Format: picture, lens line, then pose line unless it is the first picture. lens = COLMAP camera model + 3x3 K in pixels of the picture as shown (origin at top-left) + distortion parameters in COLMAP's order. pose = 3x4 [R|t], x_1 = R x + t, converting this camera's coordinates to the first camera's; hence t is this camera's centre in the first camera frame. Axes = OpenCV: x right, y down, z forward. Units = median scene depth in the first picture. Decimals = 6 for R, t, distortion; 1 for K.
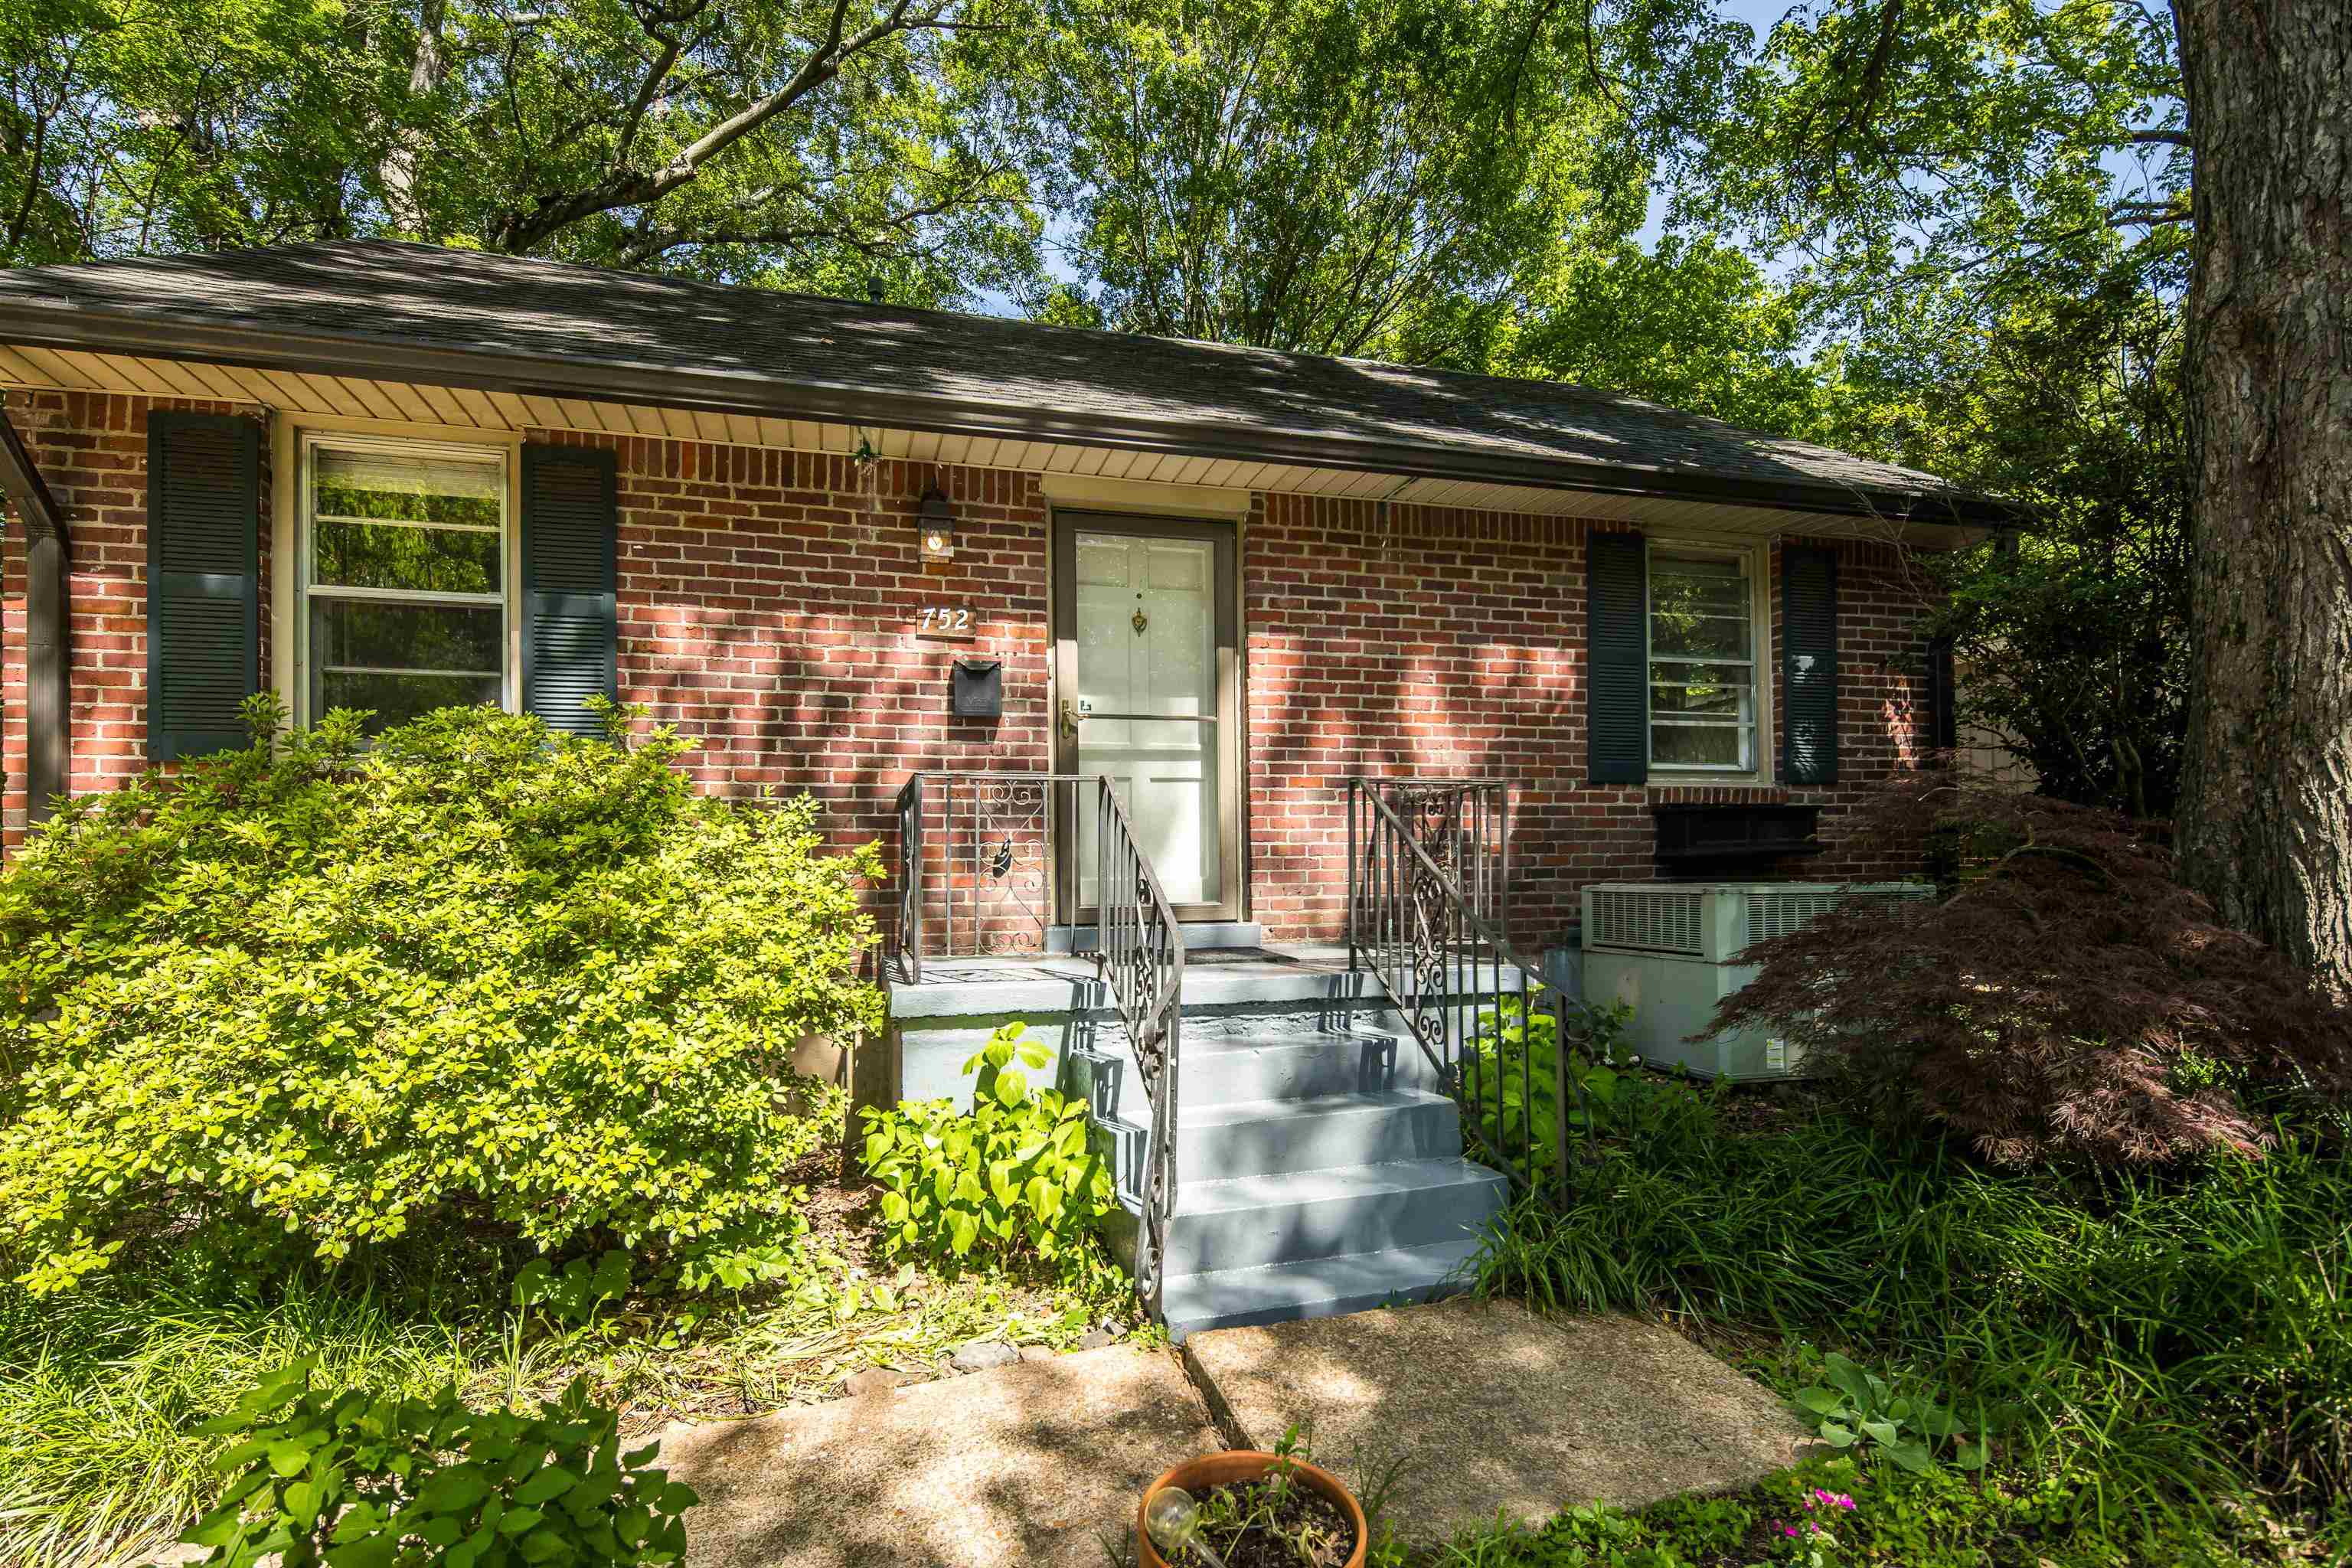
lens RADIAL K [[1131.8, 0, 1178.2], [0, 1131.8, 880.2], [0, 0, 1]] dist [0.001903, -0.000831]
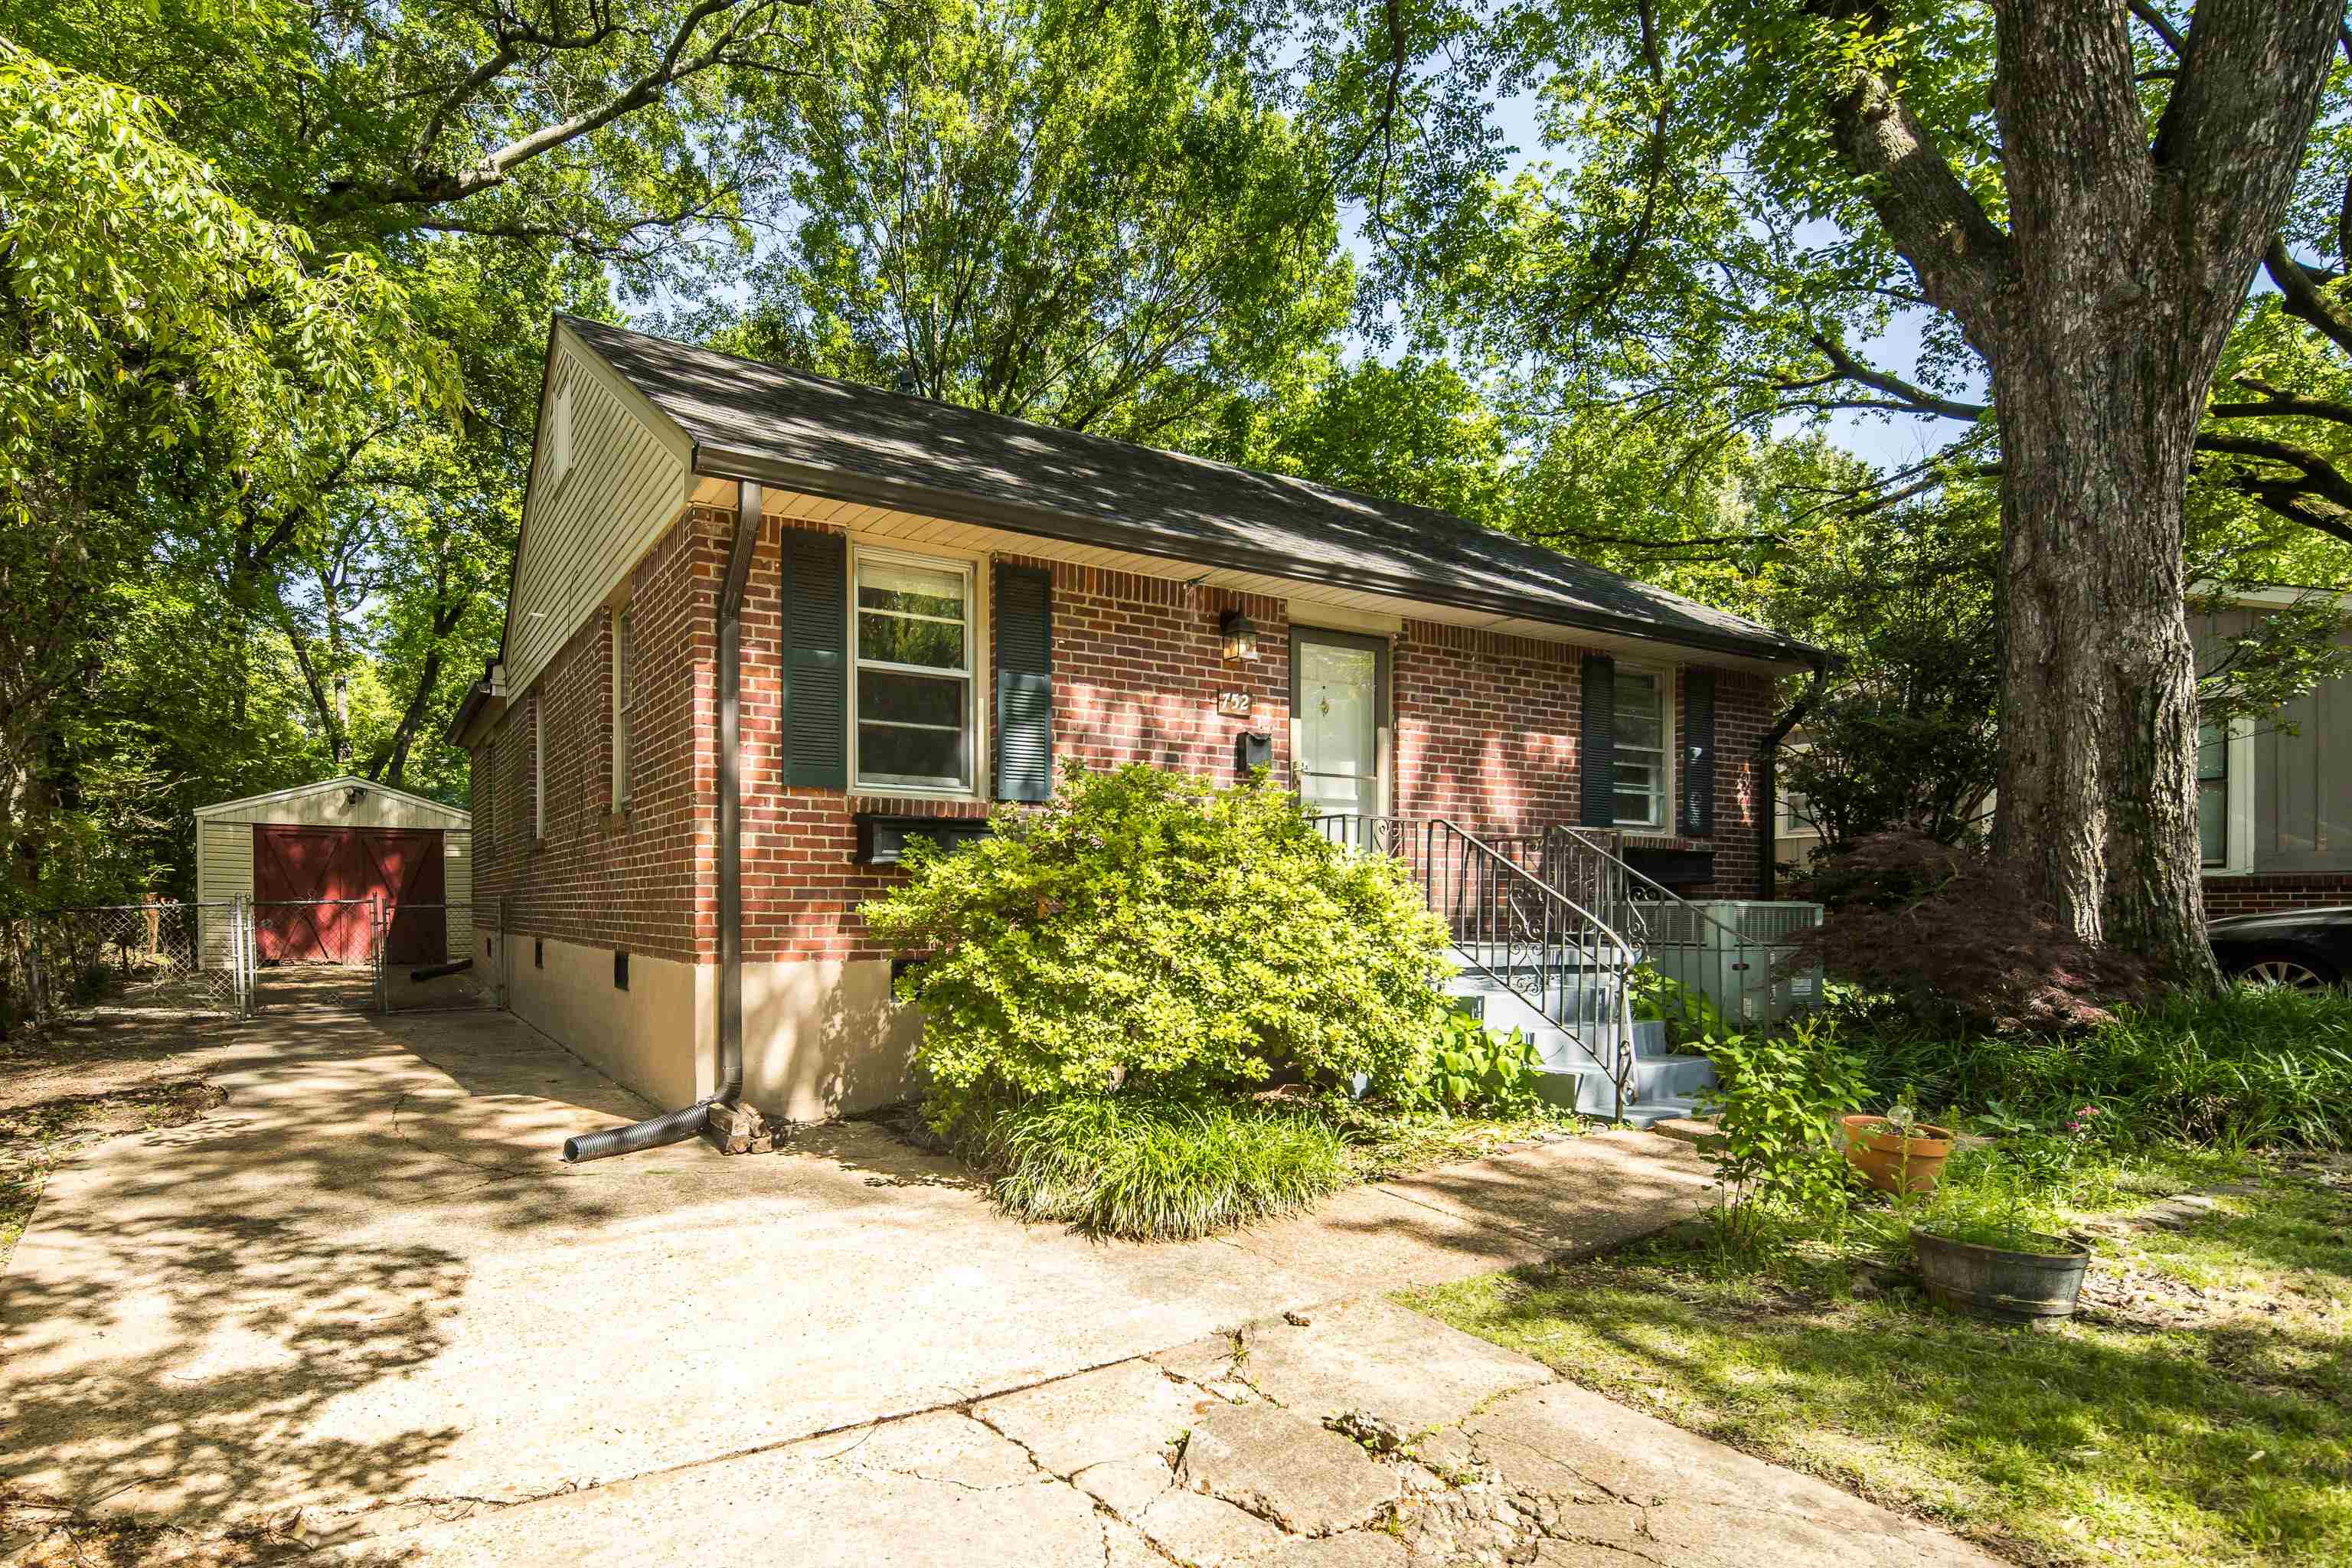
lens RADIAL K [[1198.0, 0, 974.8], [0, 1198.0, 935.7], [0, 0, 1]] dist [0.003020, 0.000232]
pose [[0.979034, 0.011454, 0.203375, -0.803009], [-0.014033, 0.999838, 0.011241, 0.046023], [-0.203214, -0.013860, 0.979036, -0.382942]]
